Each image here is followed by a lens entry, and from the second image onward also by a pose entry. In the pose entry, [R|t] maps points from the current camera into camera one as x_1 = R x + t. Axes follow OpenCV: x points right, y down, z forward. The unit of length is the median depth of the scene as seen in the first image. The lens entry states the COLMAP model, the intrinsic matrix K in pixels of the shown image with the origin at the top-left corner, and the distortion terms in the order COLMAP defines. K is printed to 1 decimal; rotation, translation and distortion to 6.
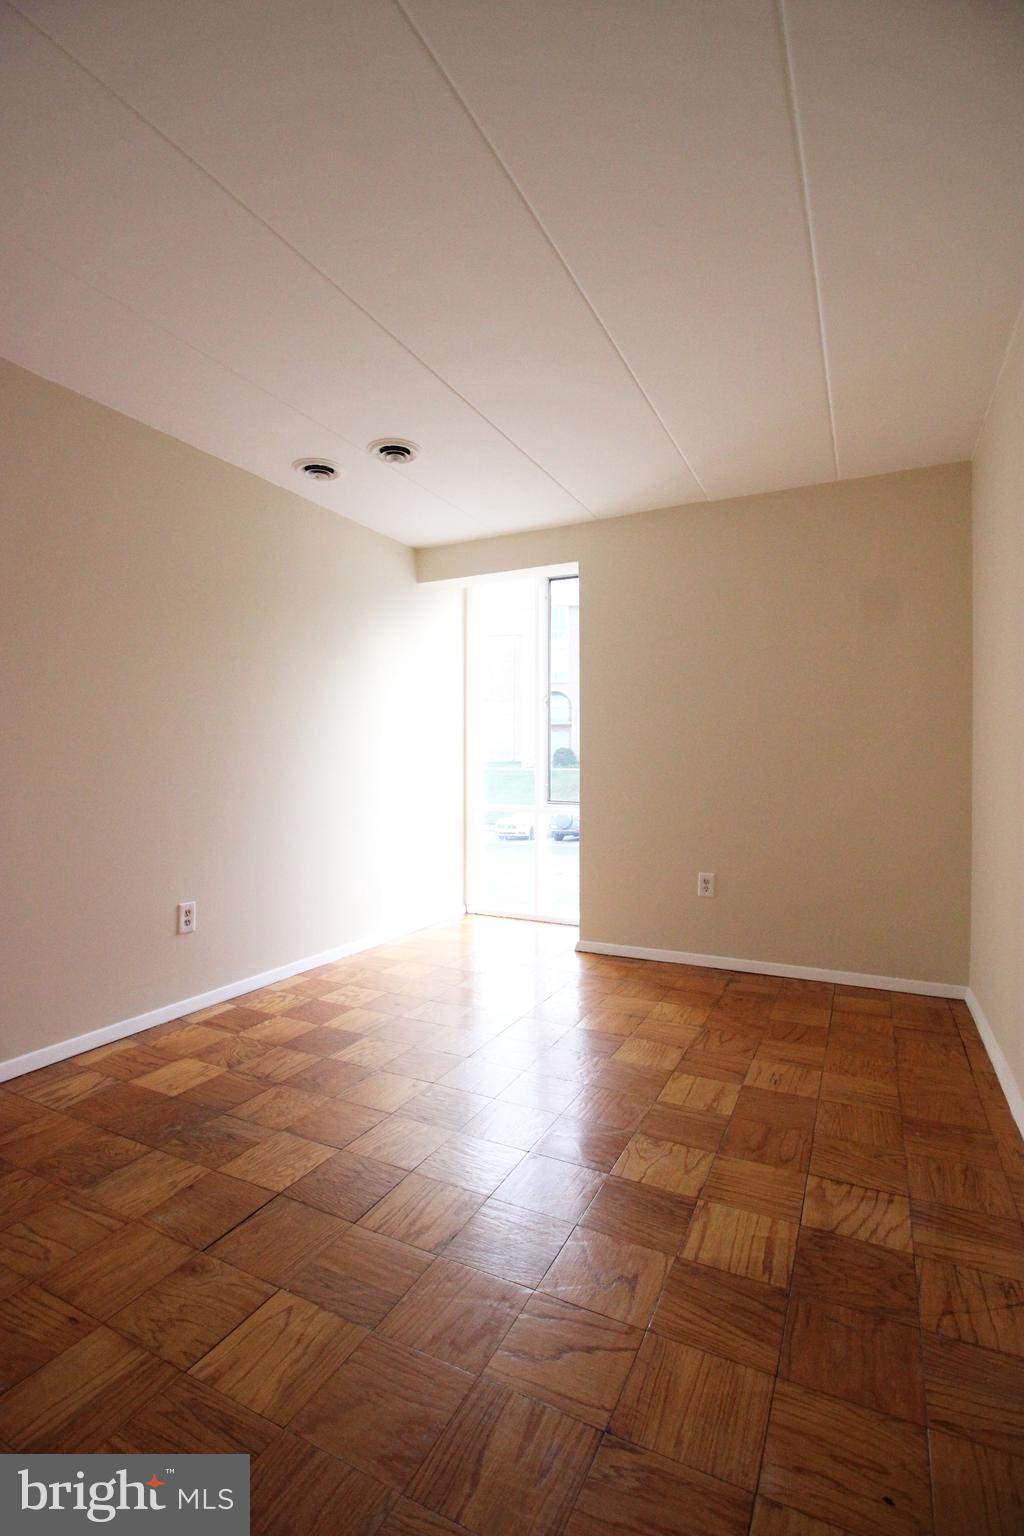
lens RADIAL K [[712.1, 0, 504.9], [0, 712.1, 755.7], [0, 0, 1]] dist [-0.006271, -0.006875]
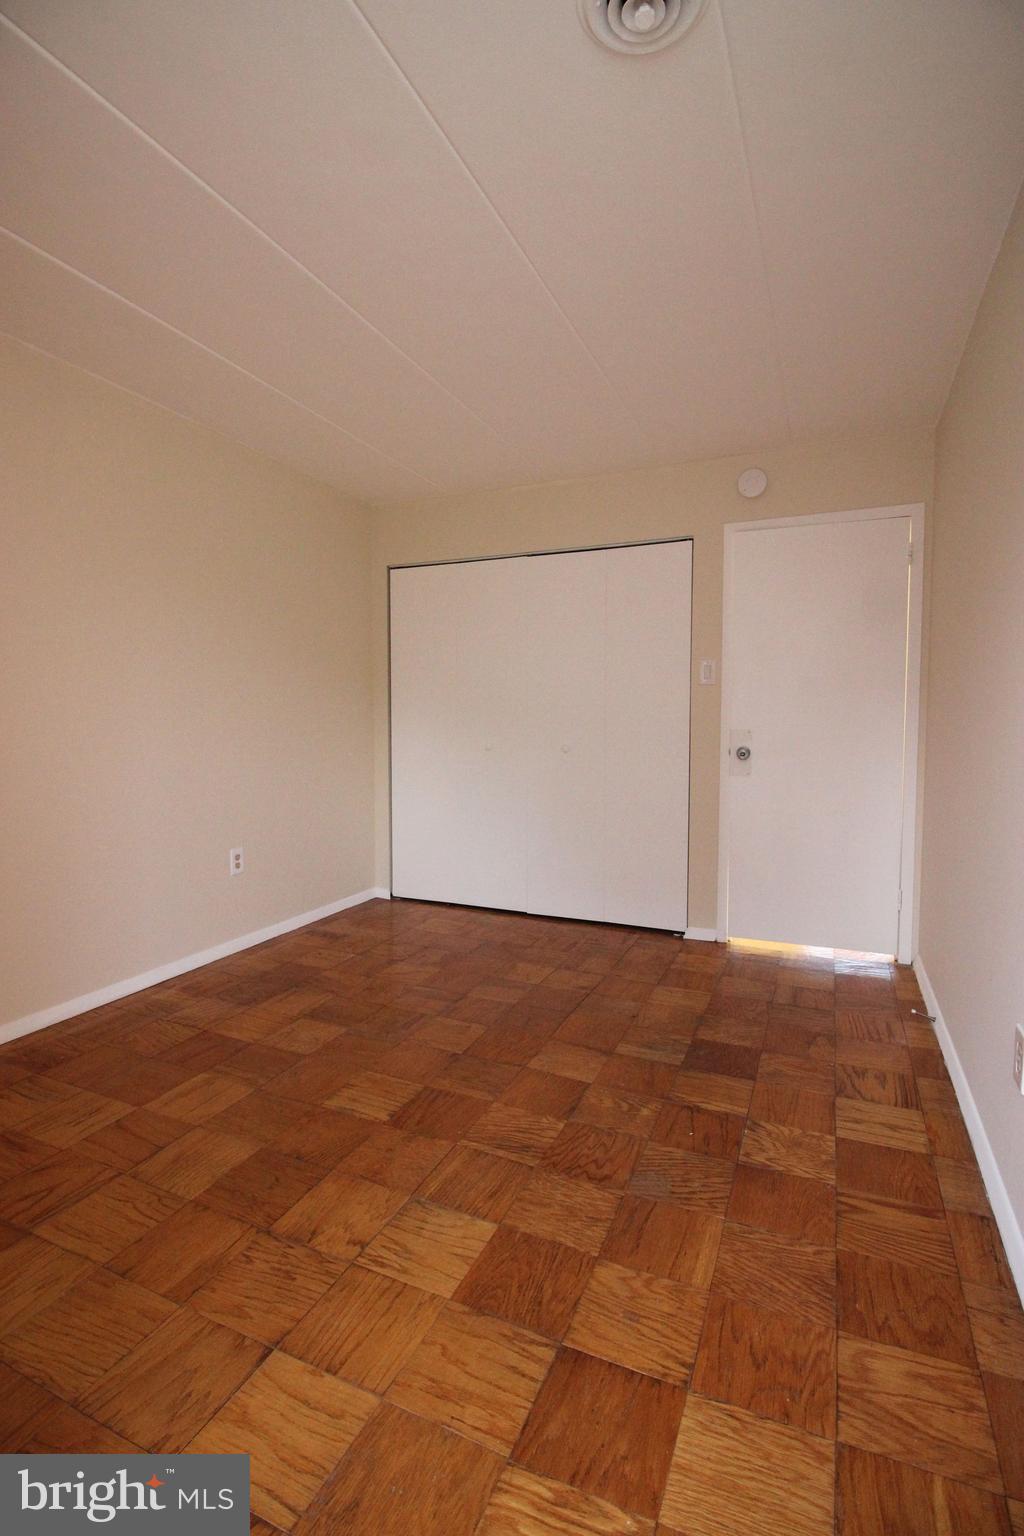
lens RADIAL K [[712.1, 0, 506.8], [0, 712.1, 773.6], [0, 0, 1]] dist [-0.006271, -0.006875]
pose [[-0.998633, 0.000571, -0.052261, -0.085550], [-0.002986, 0.997683, 0.067963, -0.009694], [0.052179, 0.068026, -0.996318, 2.230025]]
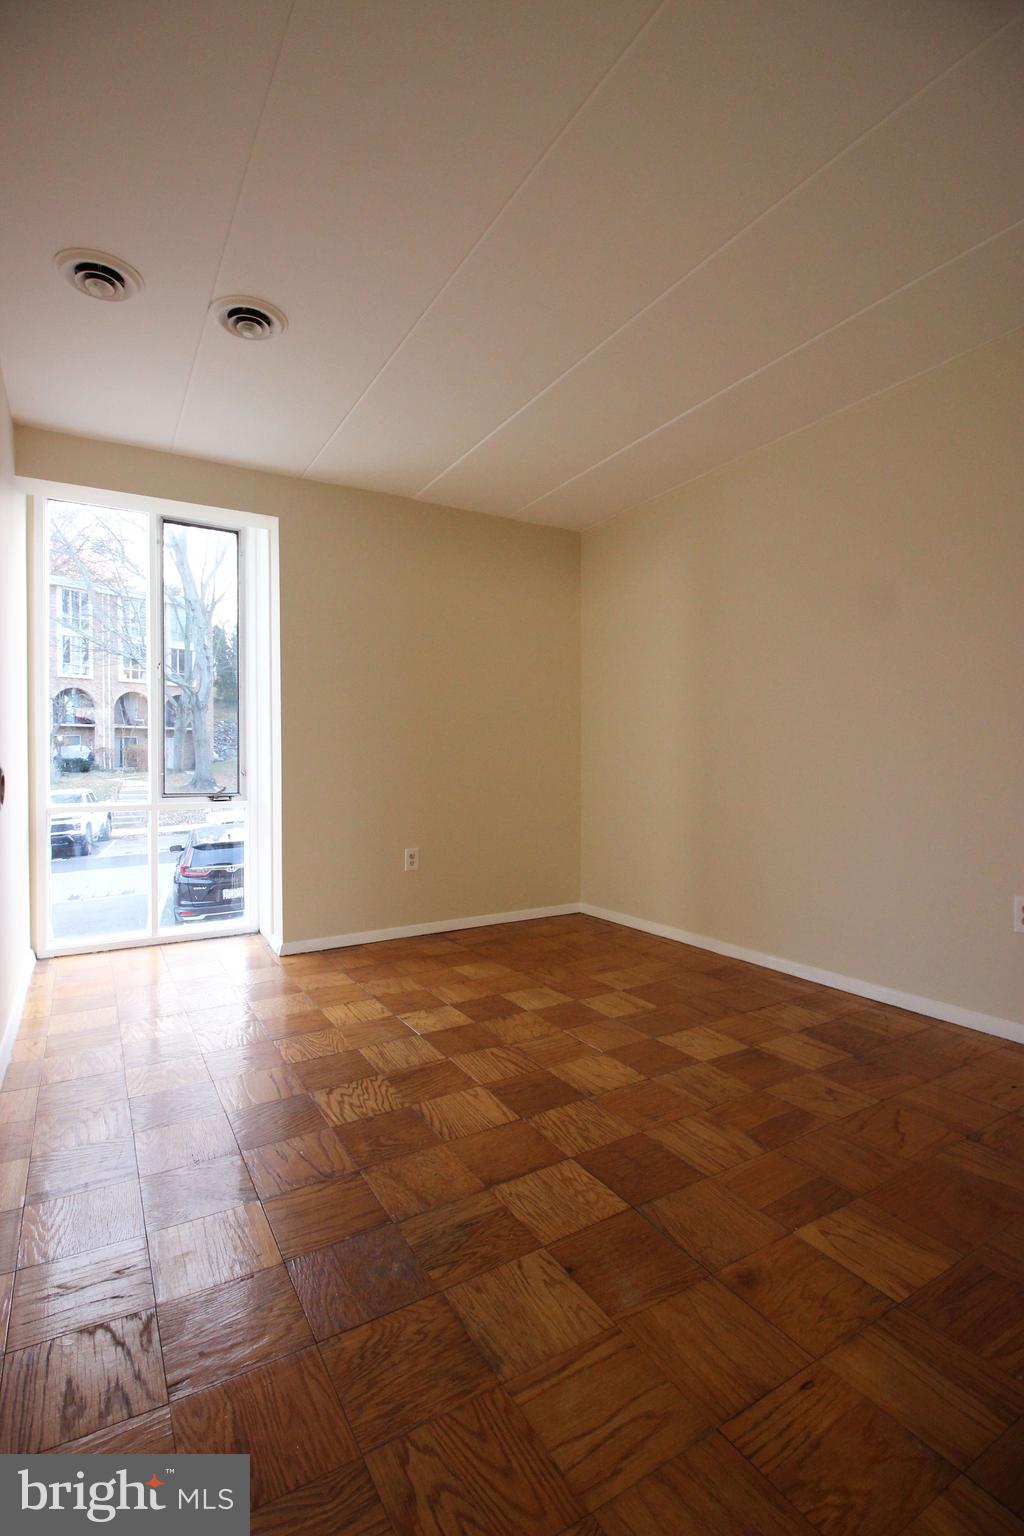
lens RADIAL K [[712.1, 0, 503.0], [0, 712.1, 767.0], [0, 0, 1]] dist [-0.006271, -0.006875]
pose [[0.536194, -0.016556, 0.843933, -1.015913], [0.002554, 0.999835, 0.017991, 0.045883], [-0.844091, -0.007491, 0.536147, 0.591731]]
